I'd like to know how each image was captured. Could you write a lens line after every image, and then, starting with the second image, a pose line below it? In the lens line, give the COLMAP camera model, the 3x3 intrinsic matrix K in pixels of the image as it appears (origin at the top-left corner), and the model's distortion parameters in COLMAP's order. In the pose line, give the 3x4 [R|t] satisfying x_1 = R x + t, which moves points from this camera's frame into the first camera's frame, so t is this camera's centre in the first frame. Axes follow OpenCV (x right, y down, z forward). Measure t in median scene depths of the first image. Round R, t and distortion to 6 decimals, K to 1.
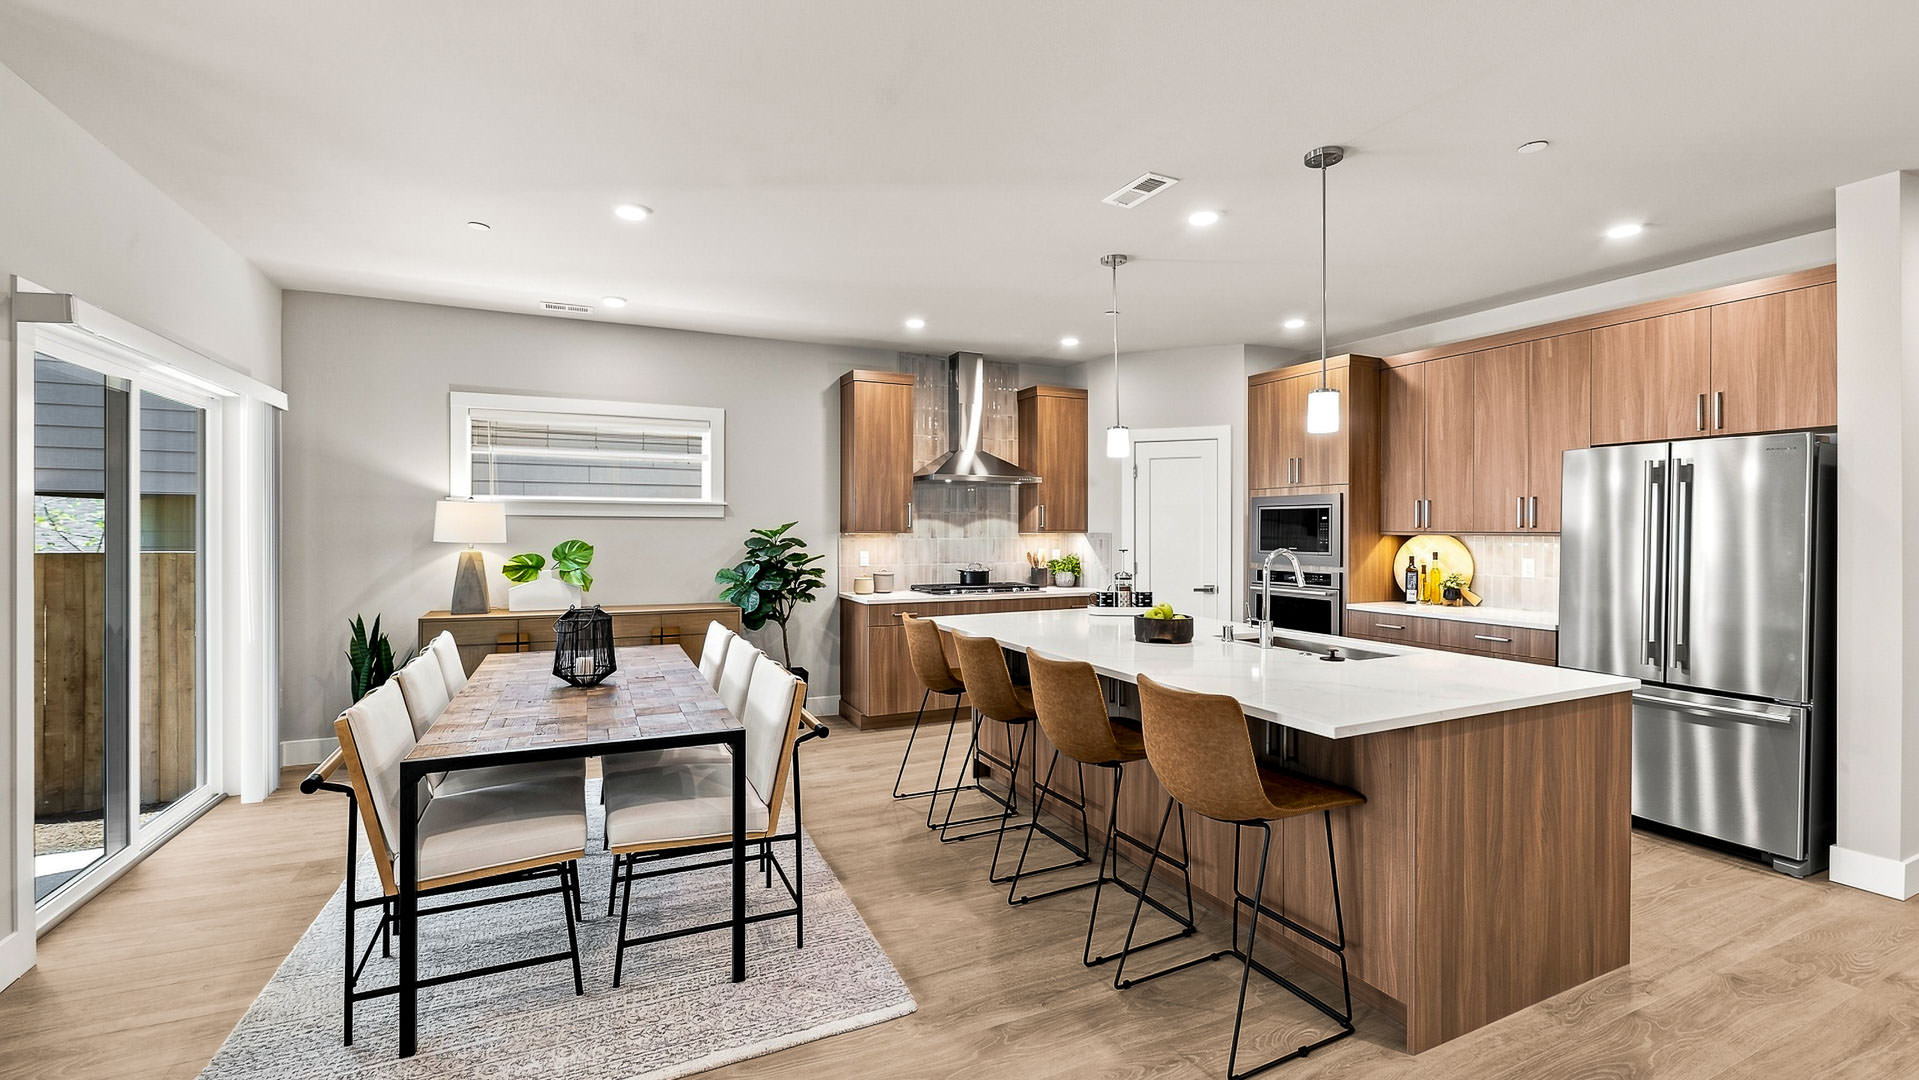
lens RADIAL K [[825.3, 0, 943.6], [0, 825.3, 537.2], [0, 0, 1]] dist [-0.012220, 0.000187]
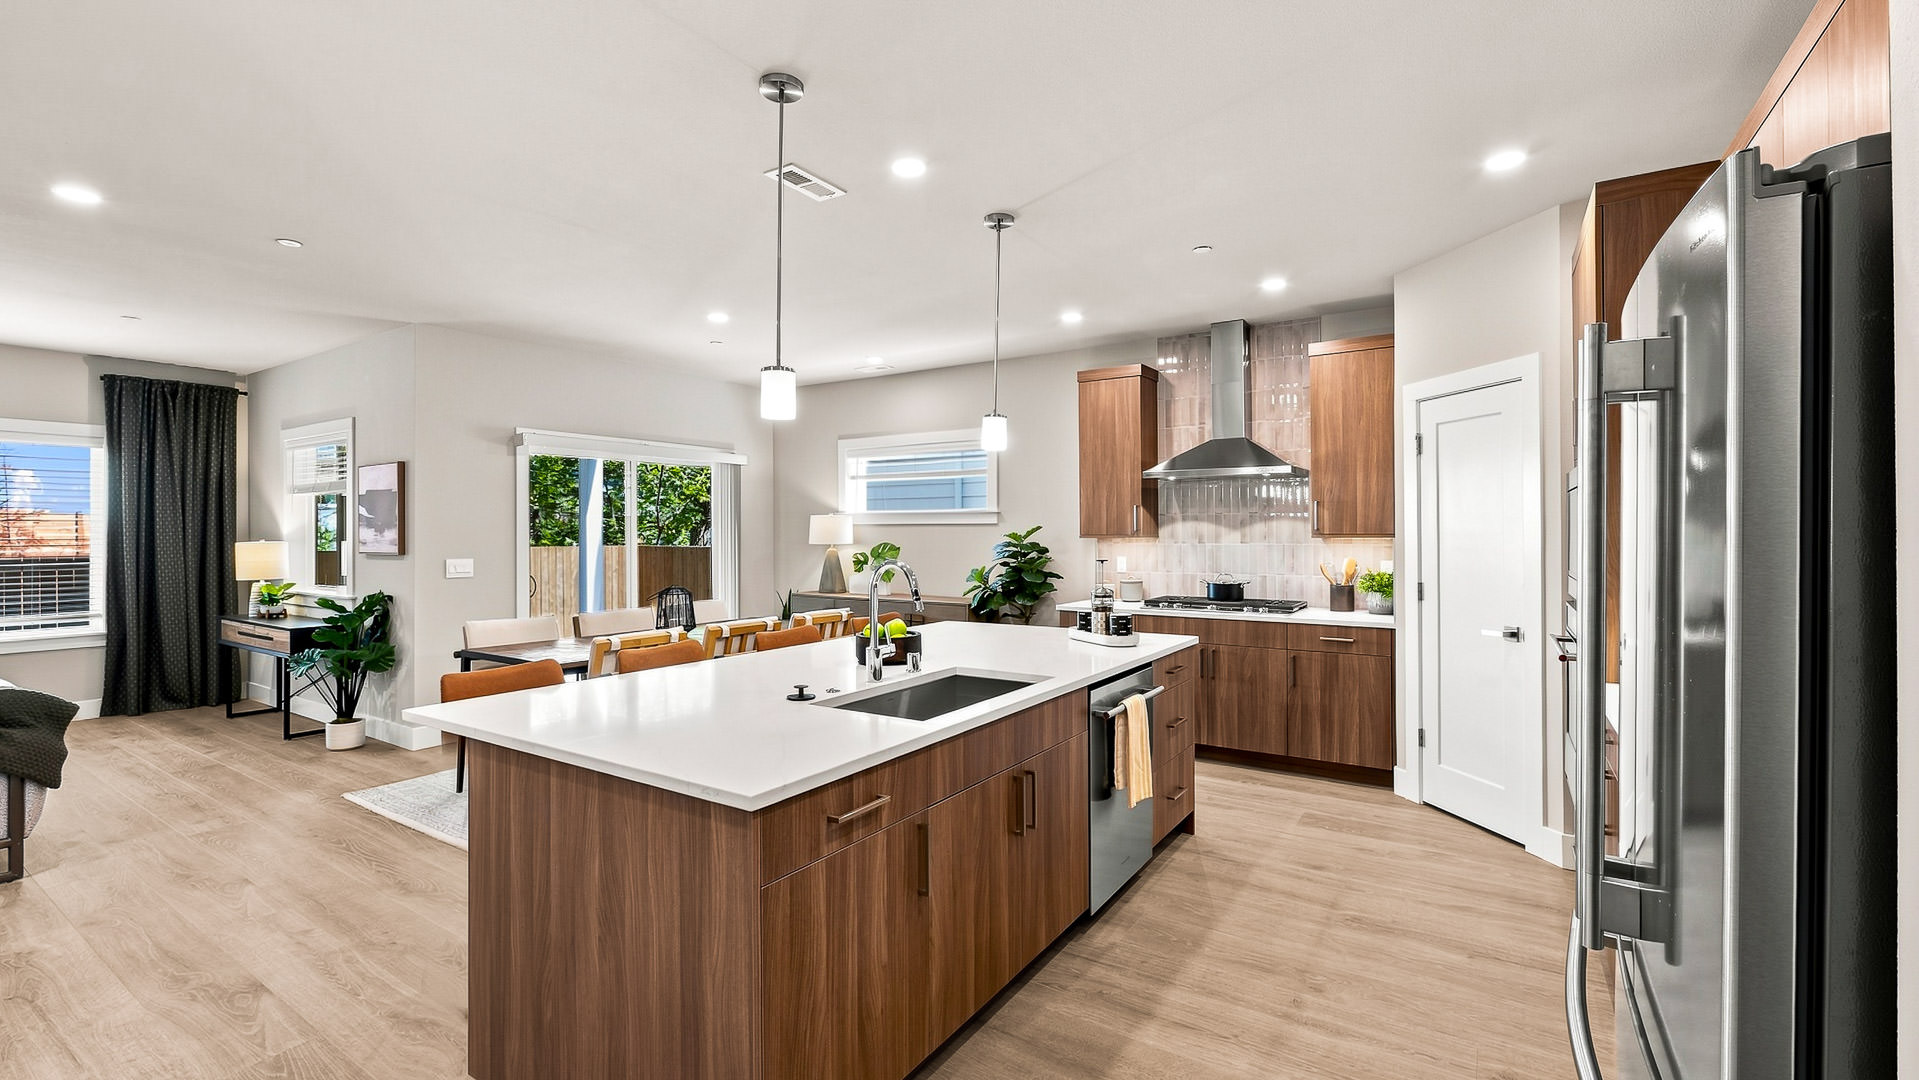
lens RADIAL K [[839.0, 0, 1003.1], [0, 839.0, 535.2], [0, 0, 1]] dist [-0.011079, 0.000063]
pose [[0.525151, -0.000532, -0.851009, 0.741278], [-0.003749, 0.999989, -0.002938, -0.004975], [0.851001, 0.004733, 0.525143, 0.429227]]
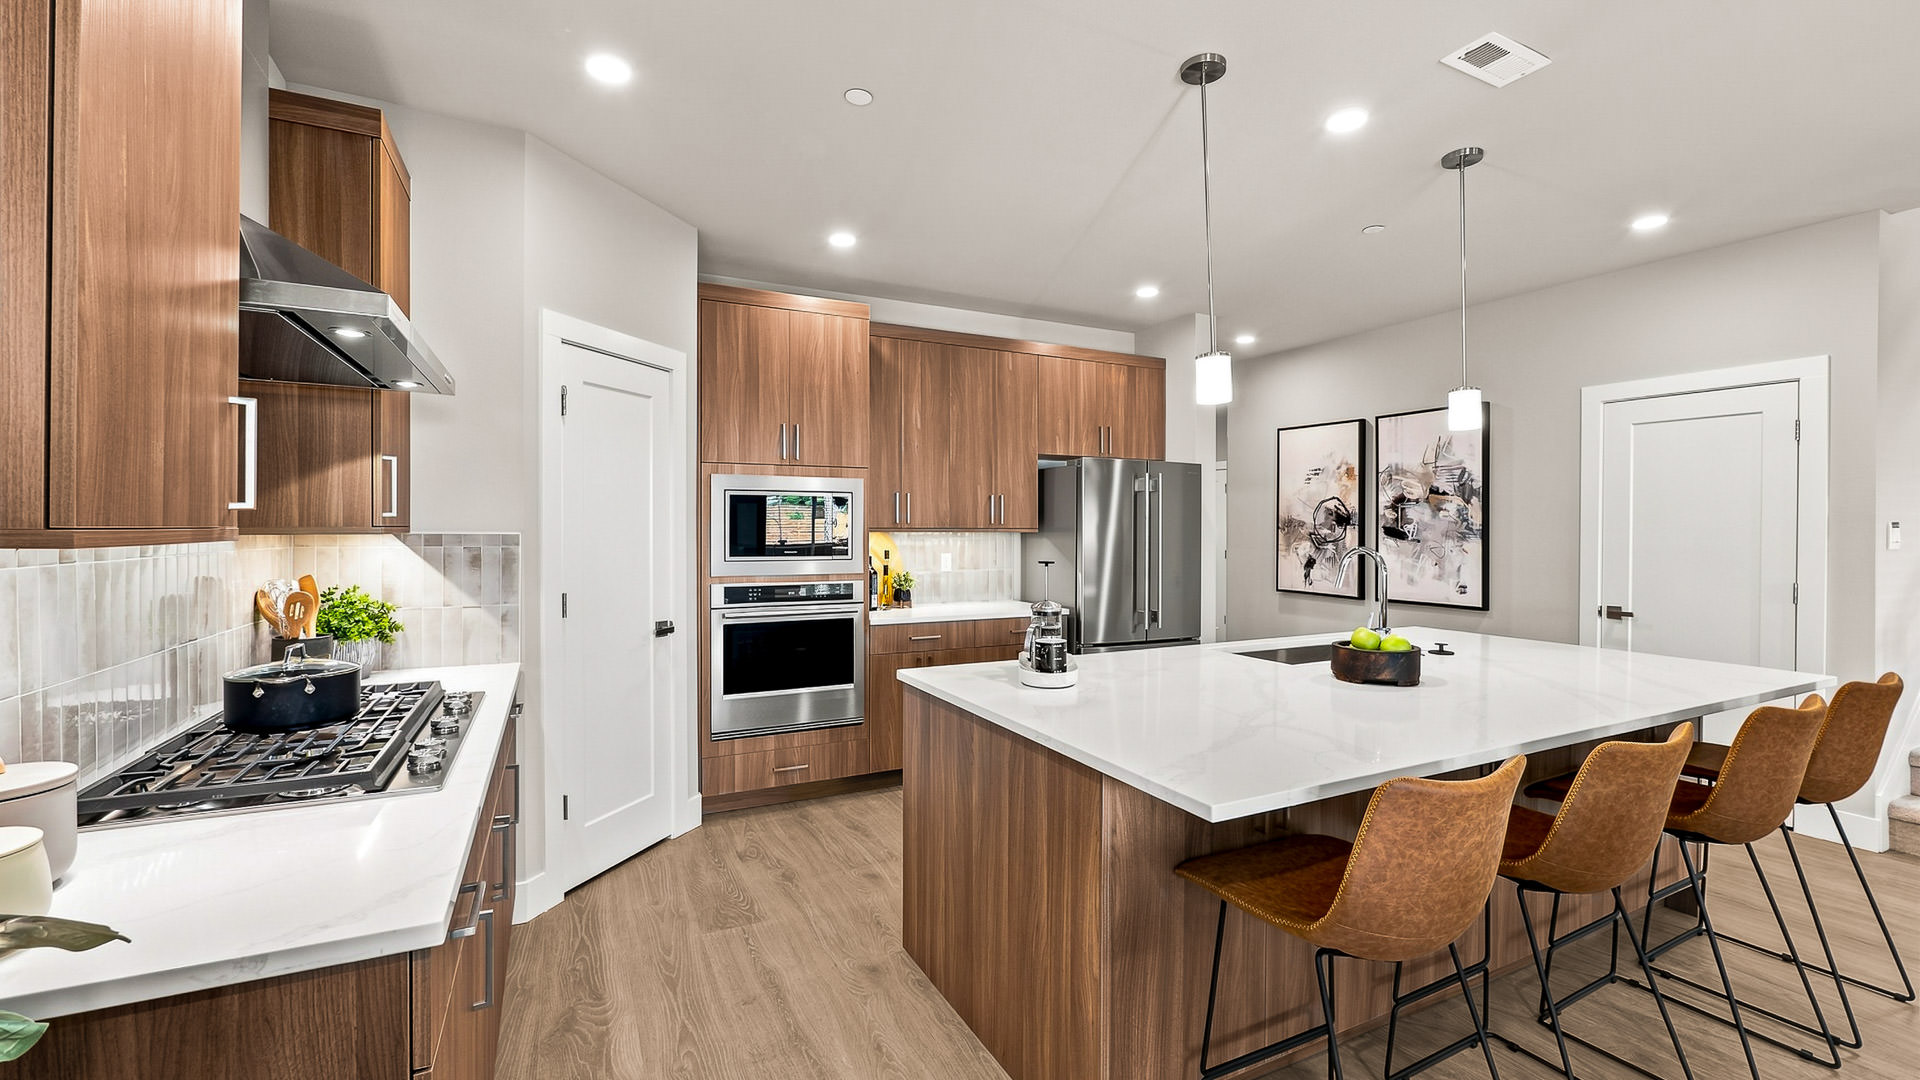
lens RADIAL K [[812.0, 0, 939.1], [0, 812.0, 527.4], [0, 0, 1]] dist [-0.008987, 0.000530]
pose [[0.010010, 0.002423, 0.999947, -0.294521], [0.009169, 0.999955, -0.002514, -0.003483], [-0.999908, 0.009193, 0.009987, 0.929131]]
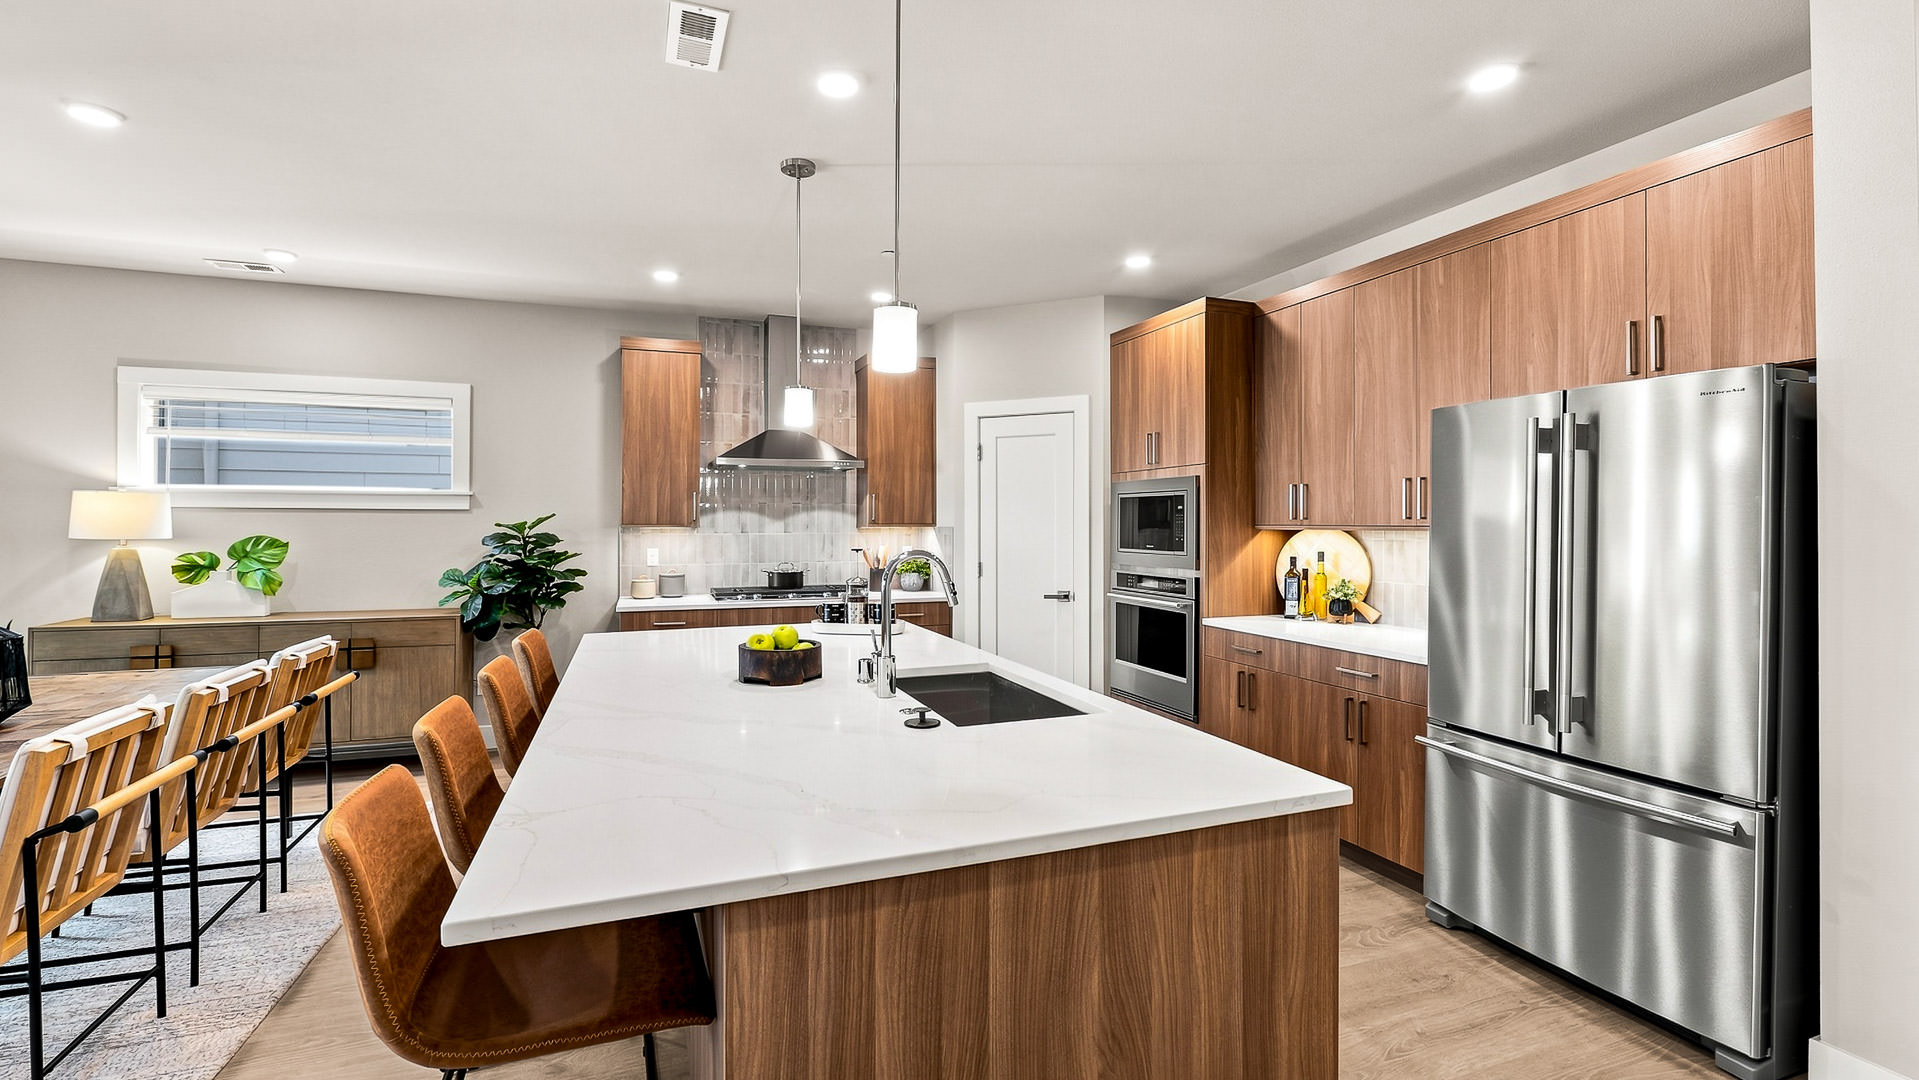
lens RADIAL K [[811.6, 0, 938.6], [0, 811.6, 527.4], [0, 0, 1]] dist [-0.008987, 0.000530]
pose [[0.995358, -0.000723, -0.096242, 0.319081], [0.000296, 0.999990, -0.004446, -0.001332], [0.096245, 0.004397, 0.995348, 0.214670]]
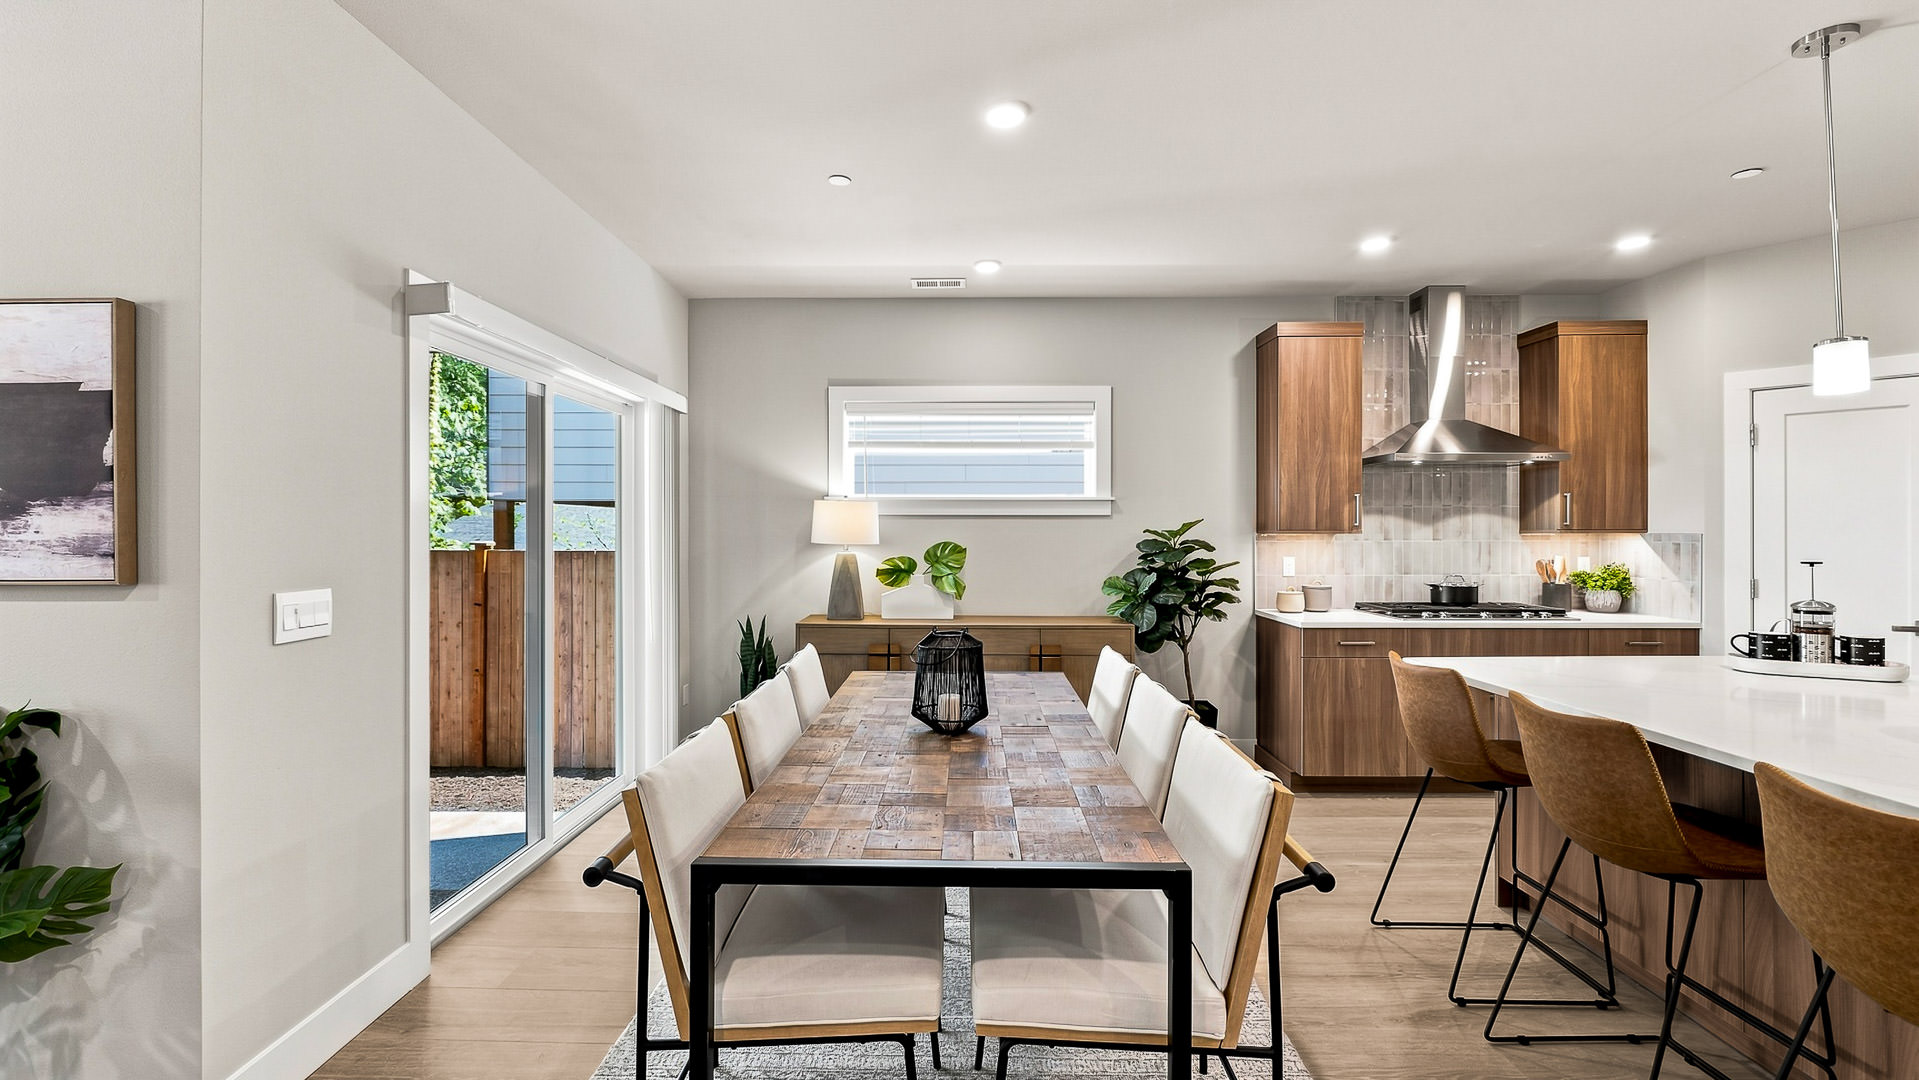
lens RADIAL K [[798.8, 0, 927.1], [0, 798.8, 532.7], [0, 0, 1]] dist [-0.001434, -0.000003]
pose [[0.895531, -0.001660, -0.444997, -0.075549], [-0.001527, 0.999976, -0.006803, -0.000250], [0.444997, 0.006772, 0.895506, 0.197737]]
